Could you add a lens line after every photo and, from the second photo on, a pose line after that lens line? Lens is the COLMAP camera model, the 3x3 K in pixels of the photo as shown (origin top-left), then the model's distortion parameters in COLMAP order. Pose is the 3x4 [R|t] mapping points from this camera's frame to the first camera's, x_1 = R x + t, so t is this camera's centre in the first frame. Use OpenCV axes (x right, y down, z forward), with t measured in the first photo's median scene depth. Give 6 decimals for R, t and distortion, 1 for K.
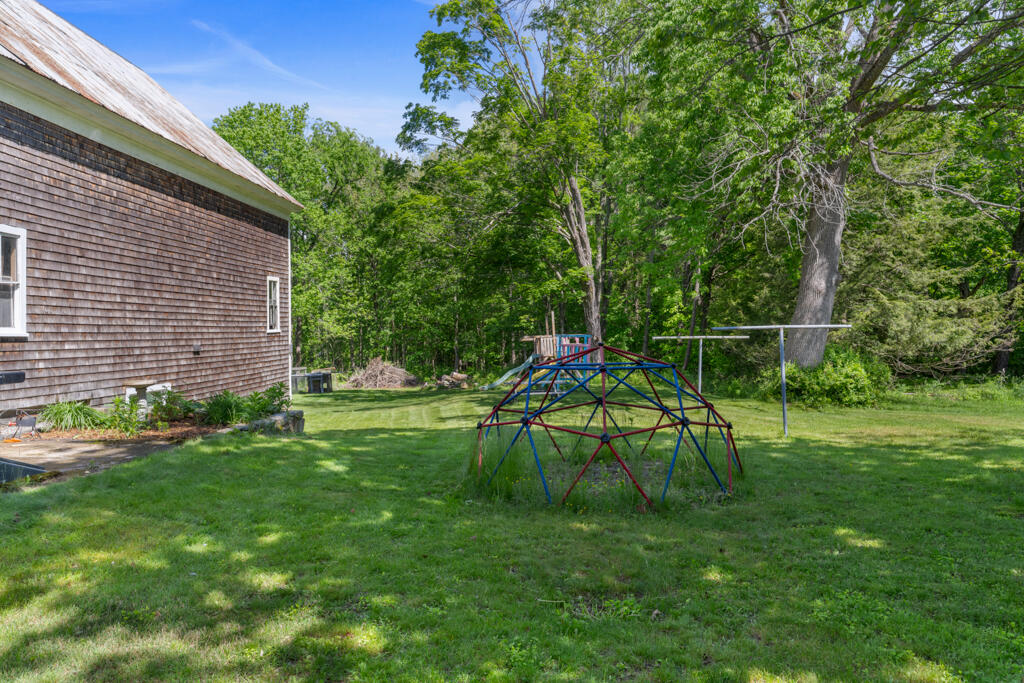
lens RADIAL K [[736.1, 0, 512.4], [0, 736.1, 339.5], [0, 0, 1]] dist [-0.000318, 0.000501]
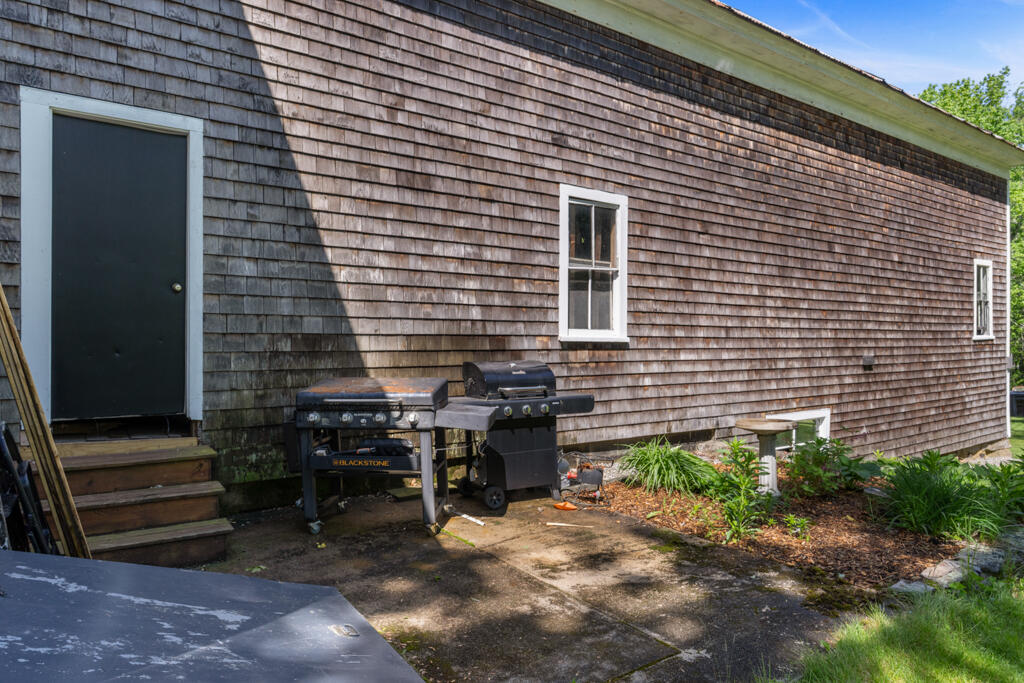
lens RADIAL K [[651.5, 0, 512.2], [0, 651.5, 340.7], [0, 0, 1]] dist [-0.000767, 0.003868]
pose [[0.619323, 0.002018, -0.785134, -0.169426], [-0.010341, 0.999931, -0.005587, -0.000521], [0.785069, 0.011579, 0.619301, 0.389802]]
